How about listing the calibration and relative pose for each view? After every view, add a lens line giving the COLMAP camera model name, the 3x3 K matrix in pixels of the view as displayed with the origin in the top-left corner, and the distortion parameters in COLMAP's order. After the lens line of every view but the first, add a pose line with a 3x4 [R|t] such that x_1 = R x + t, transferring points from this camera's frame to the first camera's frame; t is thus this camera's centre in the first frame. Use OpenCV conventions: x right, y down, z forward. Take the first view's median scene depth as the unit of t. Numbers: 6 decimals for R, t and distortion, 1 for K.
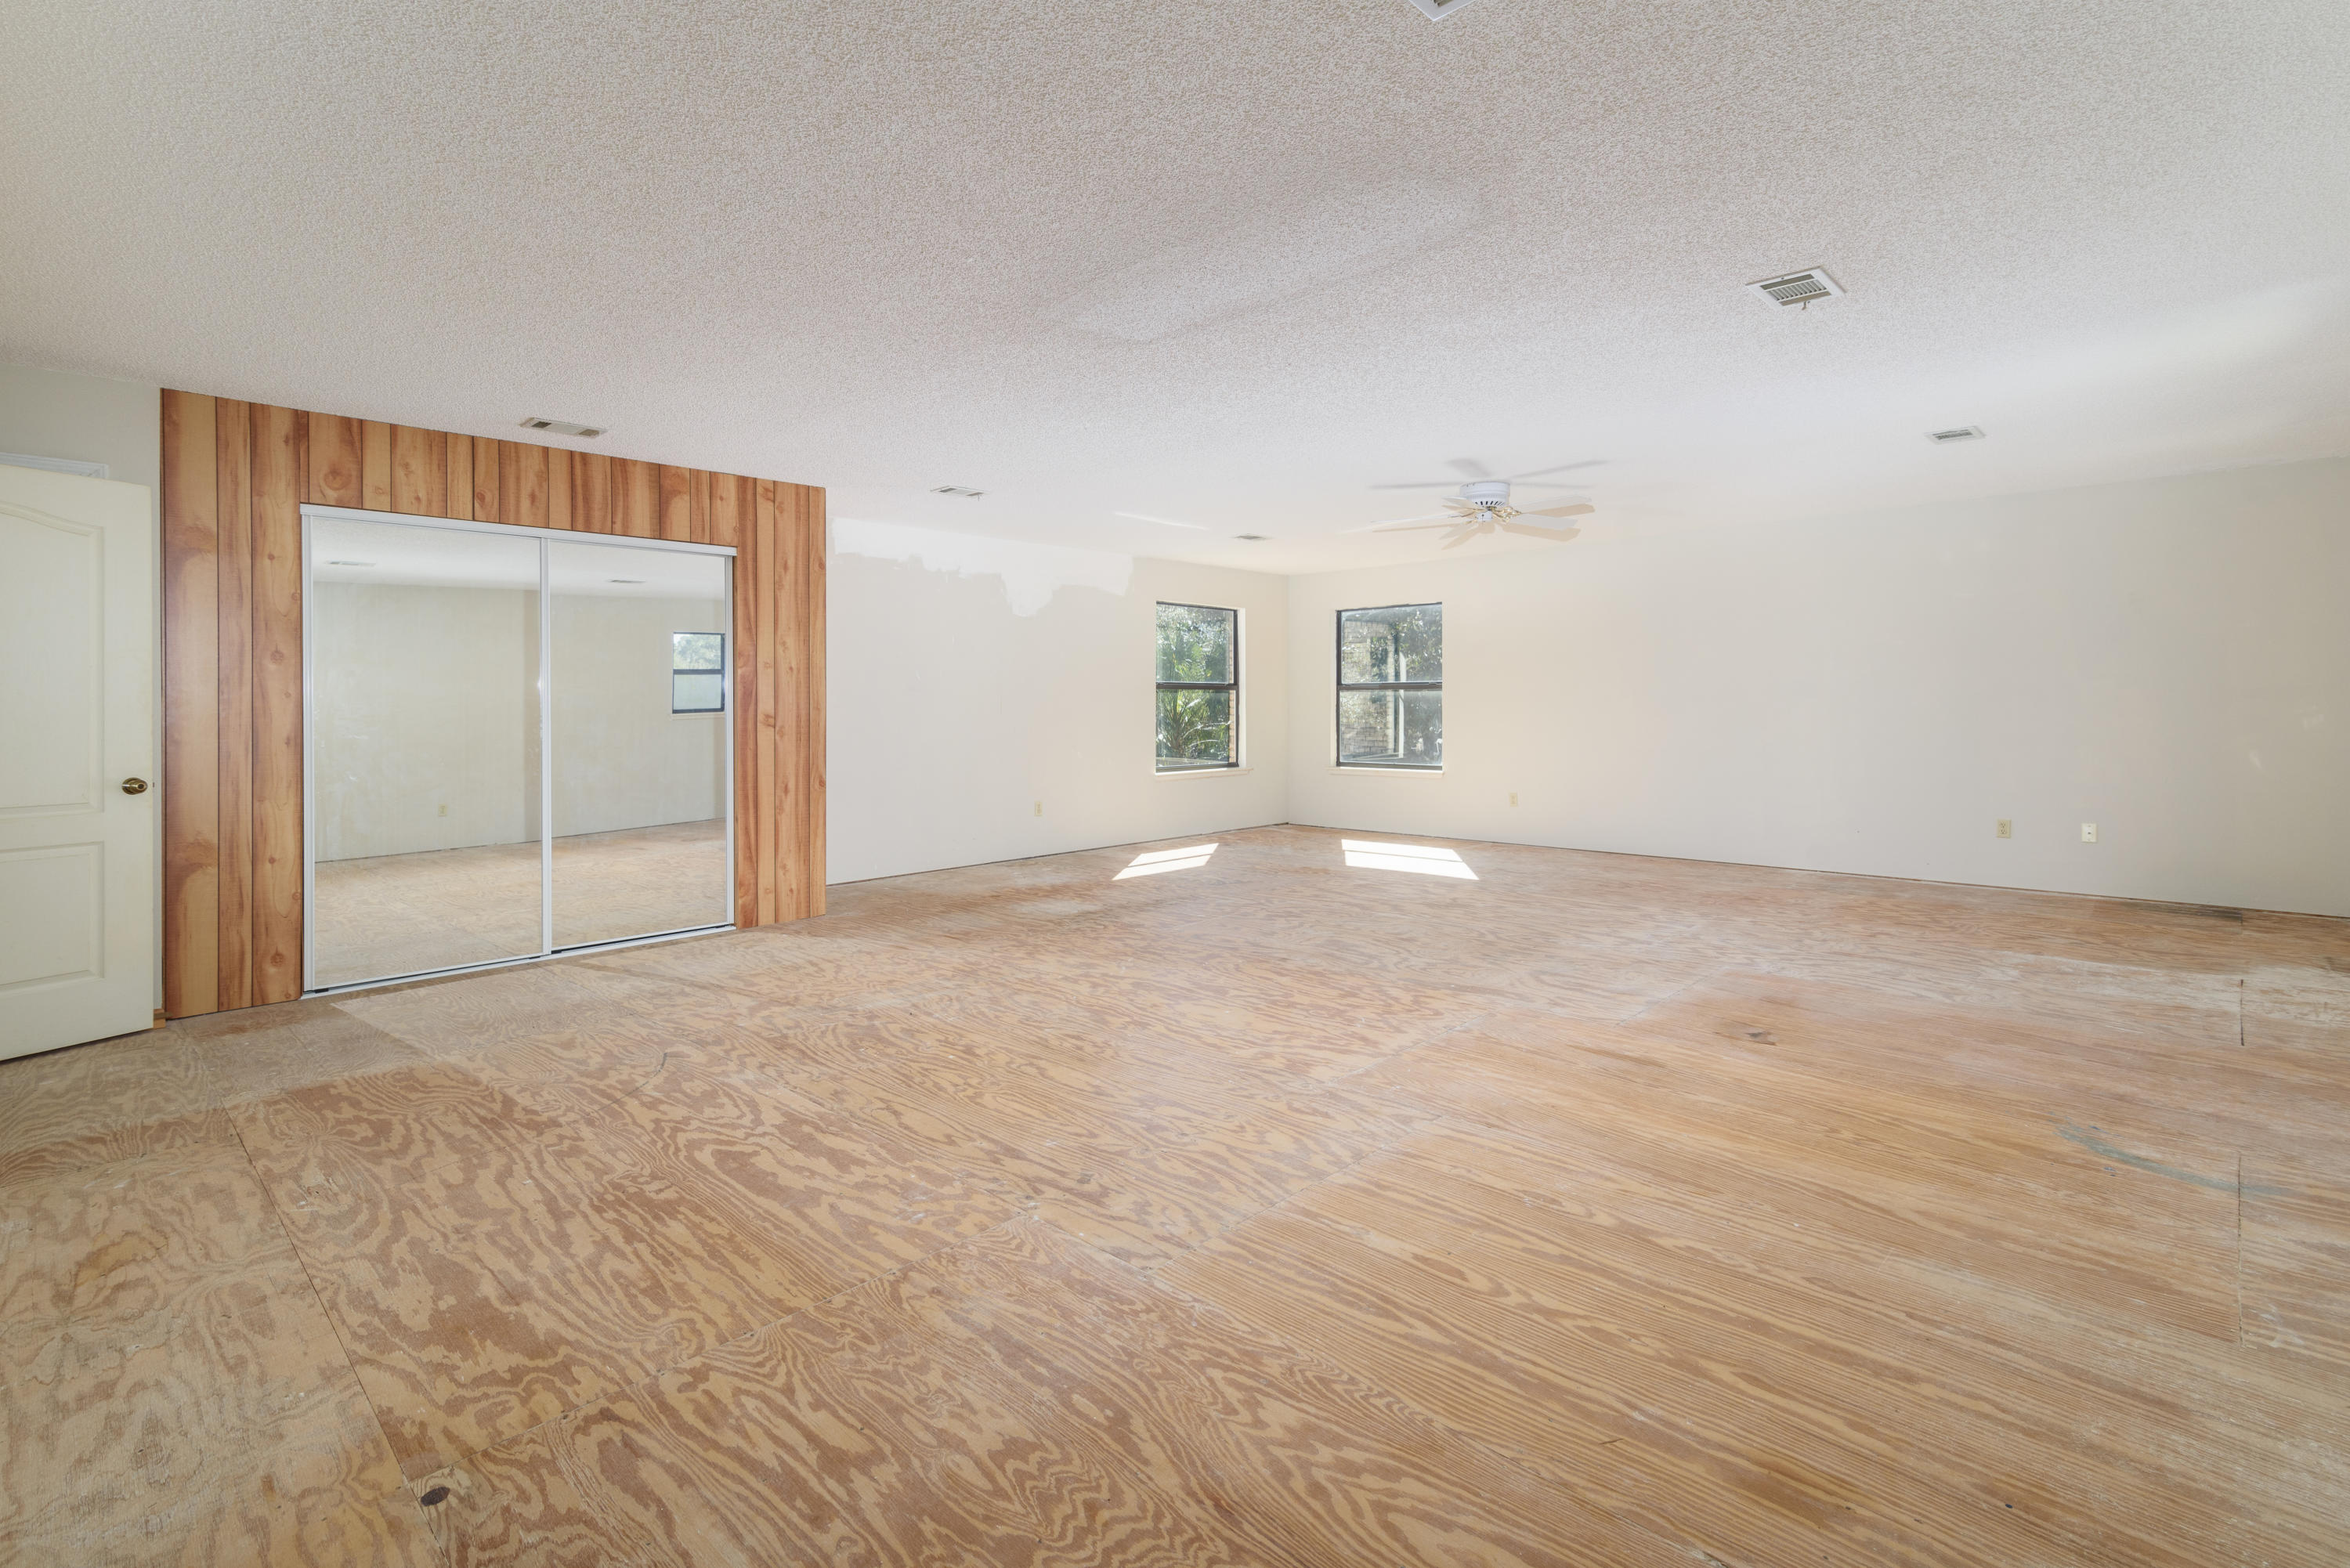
lens RADIAL K [[1114.9, 0, 1143.1], [0, 1114.9, 715.0], [0, 0, 1]] dist [0.018972, -0.004944]
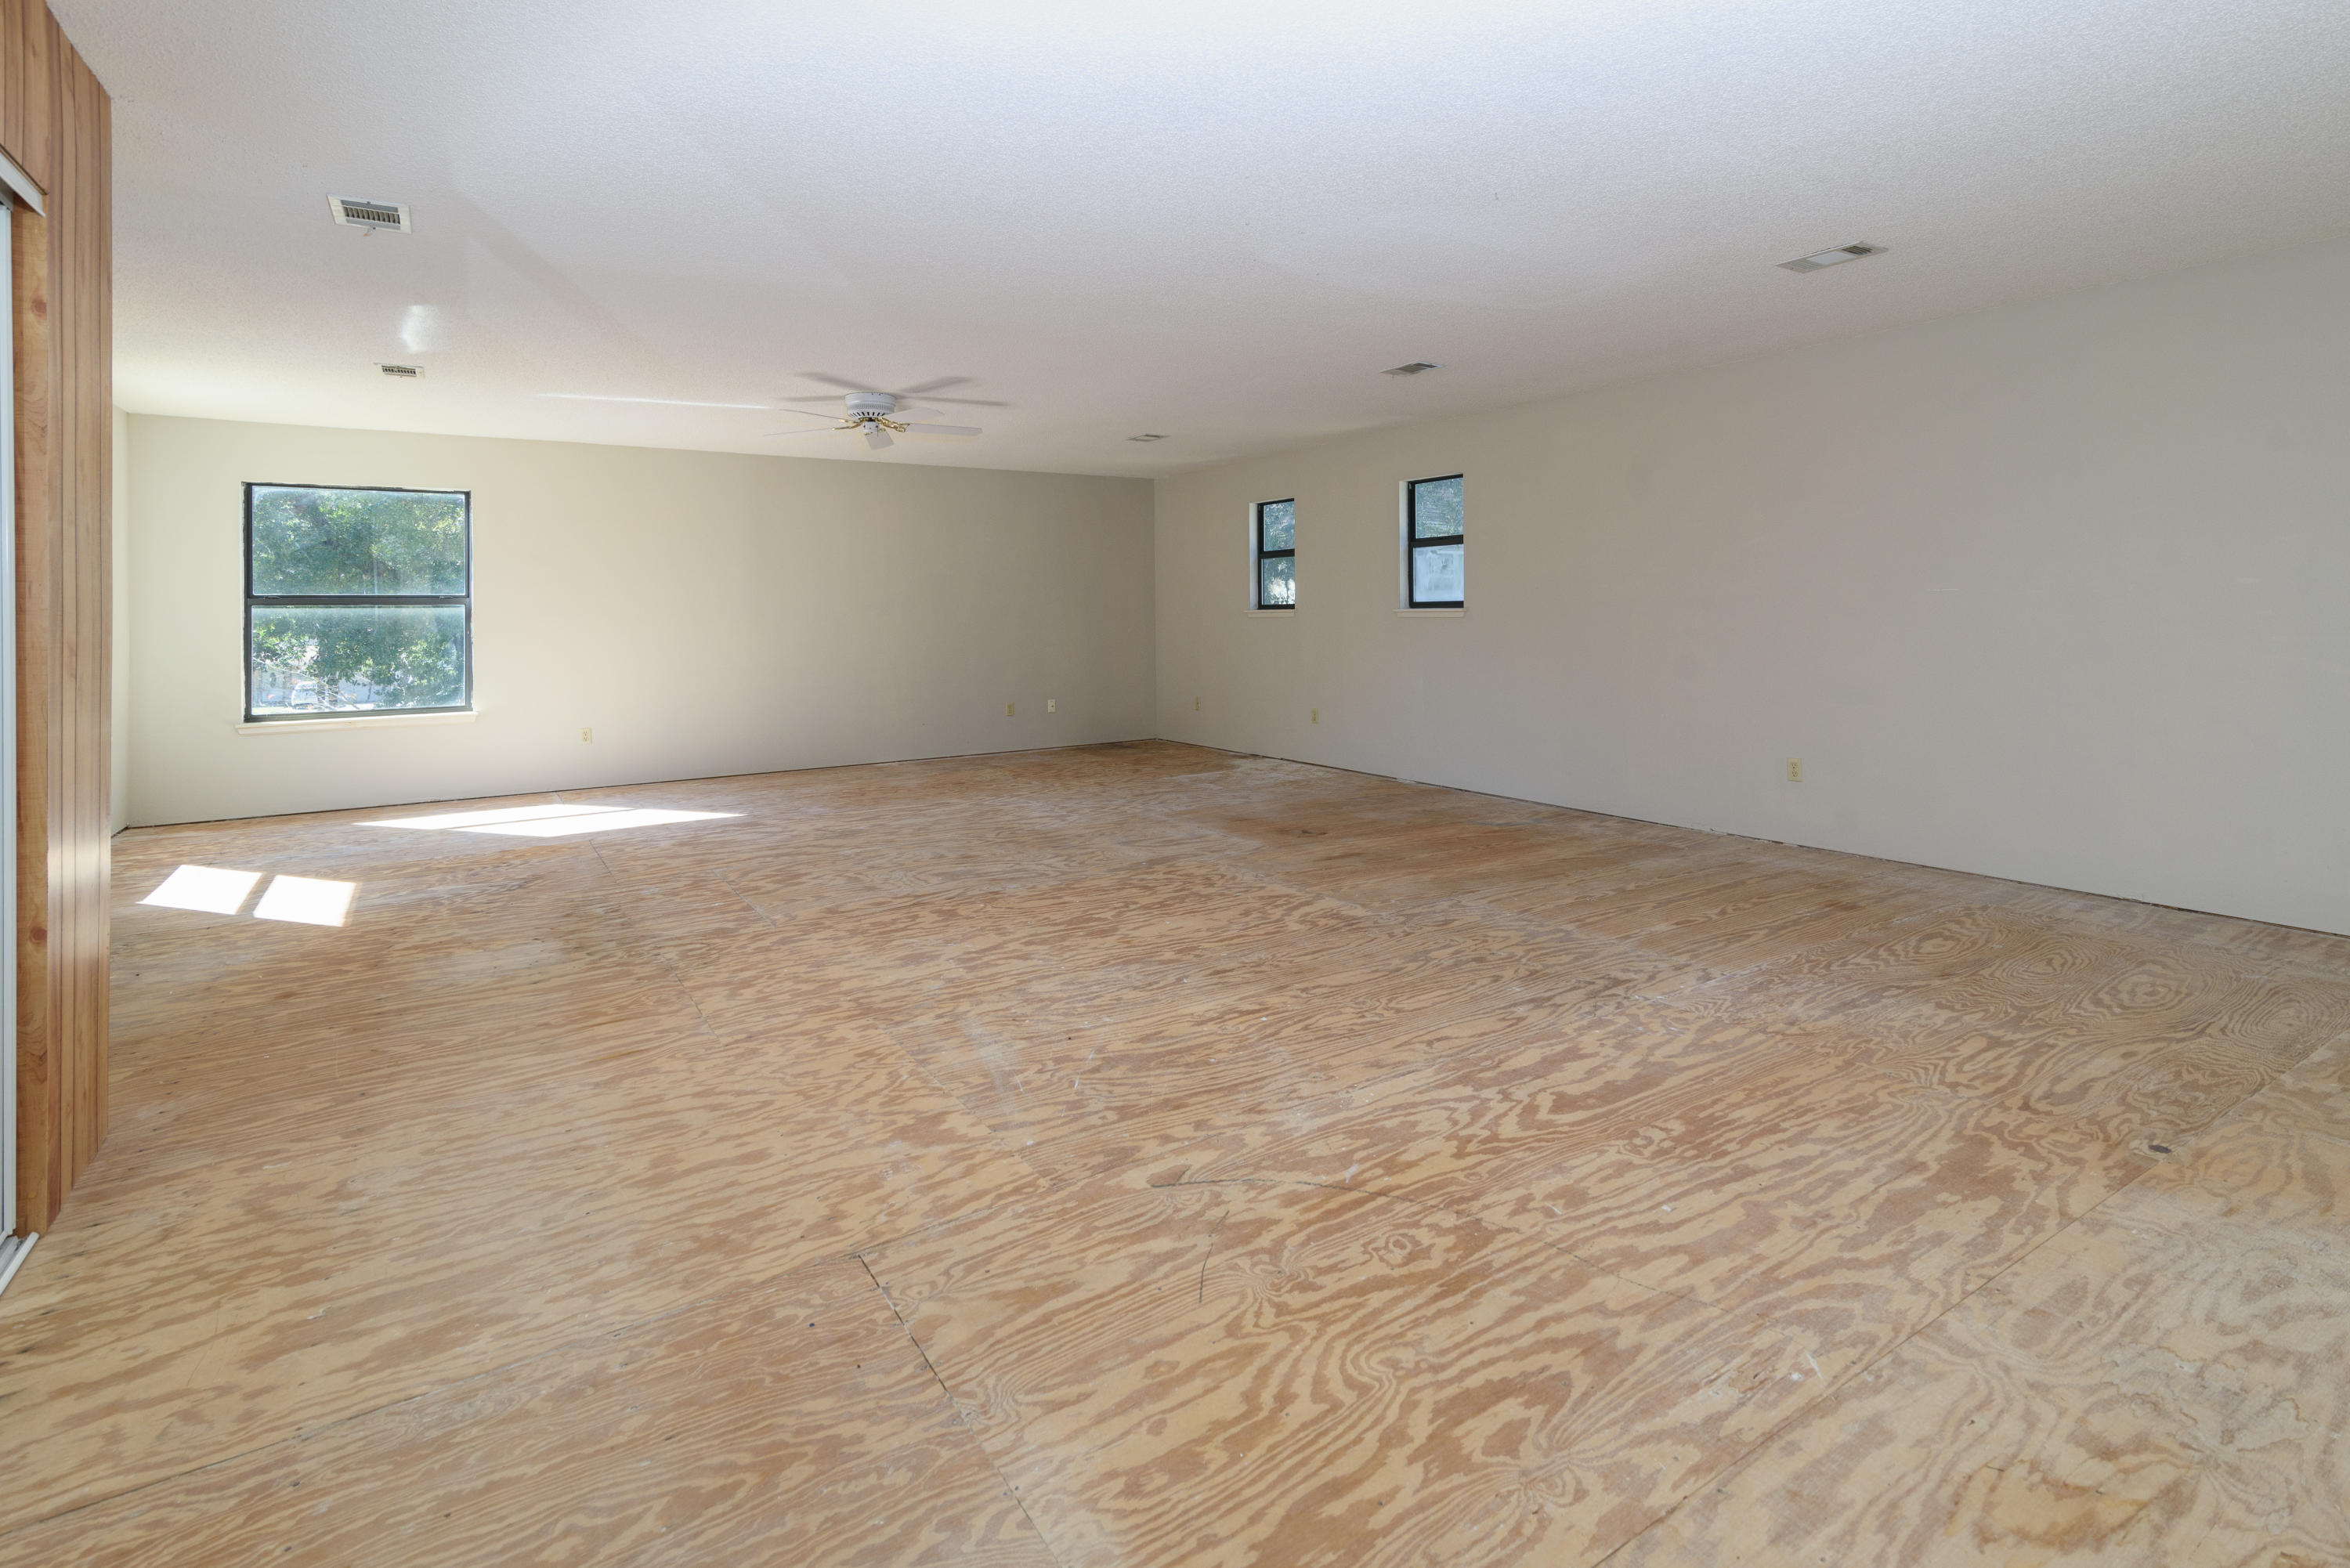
lens RADIAL K [[1114.9, 0, 1175.0], [0, 1114.9, 779.8], [0, 0, 1]] dist [0.018972, -0.004944]
pose [[0.209715, -0.143743, 0.967139, -1.375582], [0.021117, 0.989570, 0.142497, -0.015449], [-0.977535, -0.009460, 0.210563, 1.190016]]
